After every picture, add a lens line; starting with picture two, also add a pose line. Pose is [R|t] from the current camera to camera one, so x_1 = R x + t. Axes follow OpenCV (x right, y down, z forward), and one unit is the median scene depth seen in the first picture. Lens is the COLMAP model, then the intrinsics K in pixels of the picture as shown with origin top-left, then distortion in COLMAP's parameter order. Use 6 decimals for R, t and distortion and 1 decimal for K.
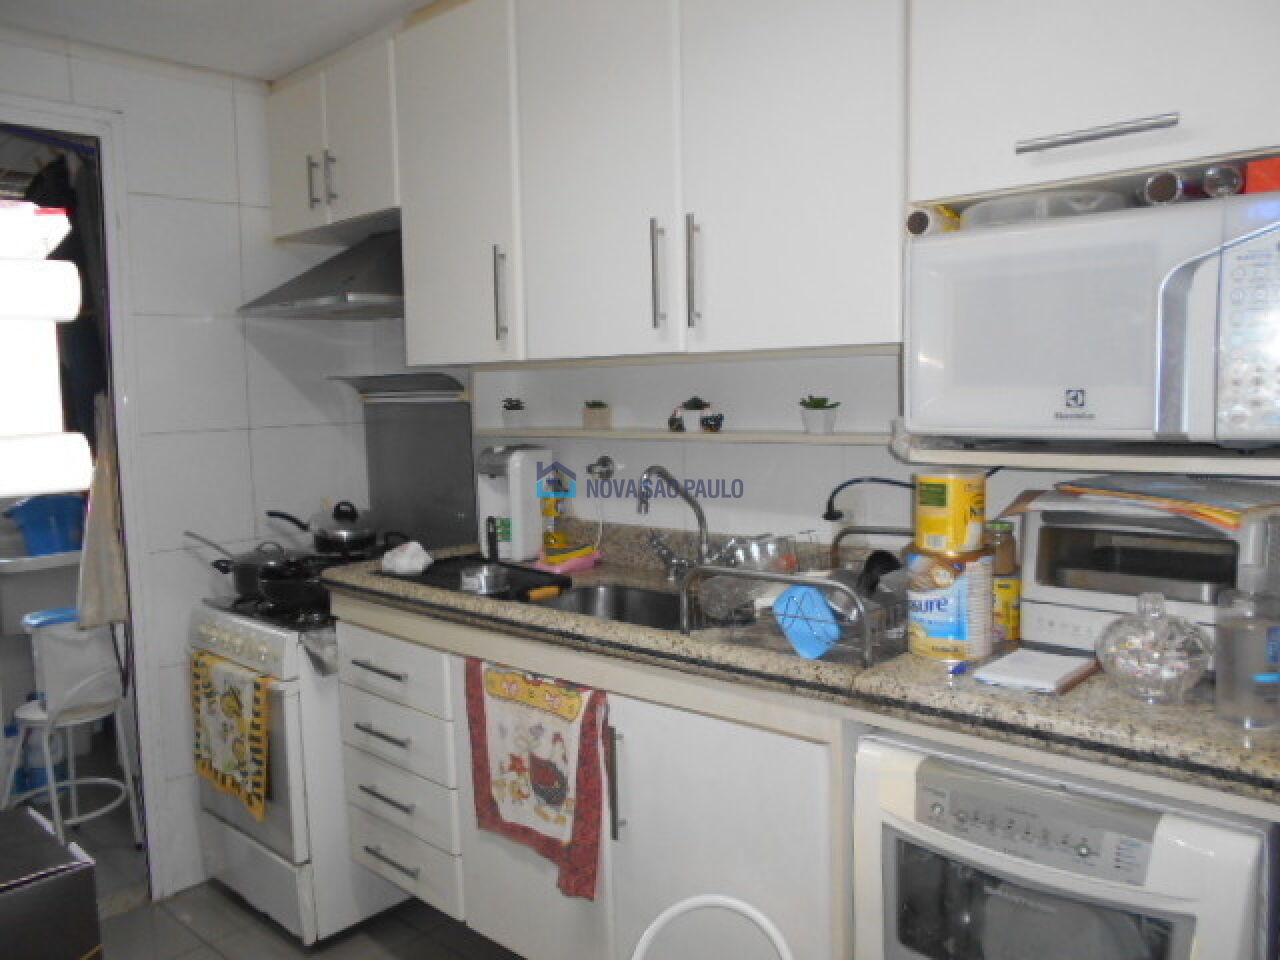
lens RADIAL K [[990.1, 0, 640.0], [0, 990.1, 480.0], [0, 0, 1]] dist [-0.001984, 0.001125]
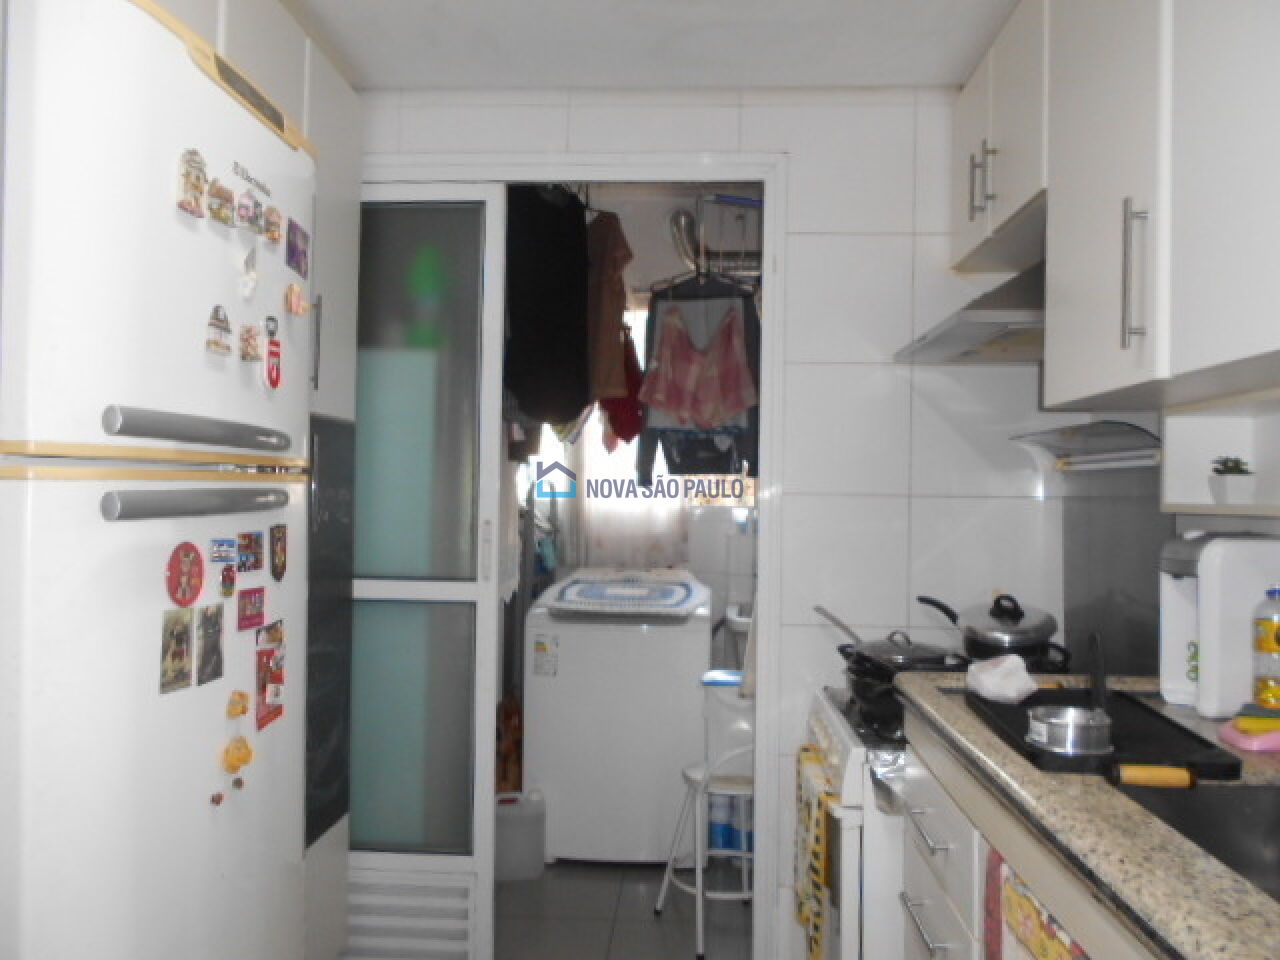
lens RADIAL K [[990.1, 0, 640.0], [0, 990.1, 480.0], [0, 0, 1]] dist [-0.001984, 0.001125]
pose [[0.633520, 0.025050, -0.773321, 0.126607], [-0.106245, 0.992824, -0.054879, 0.006624], [0.766397, 0.116928, 0.631636, 0.328902]]
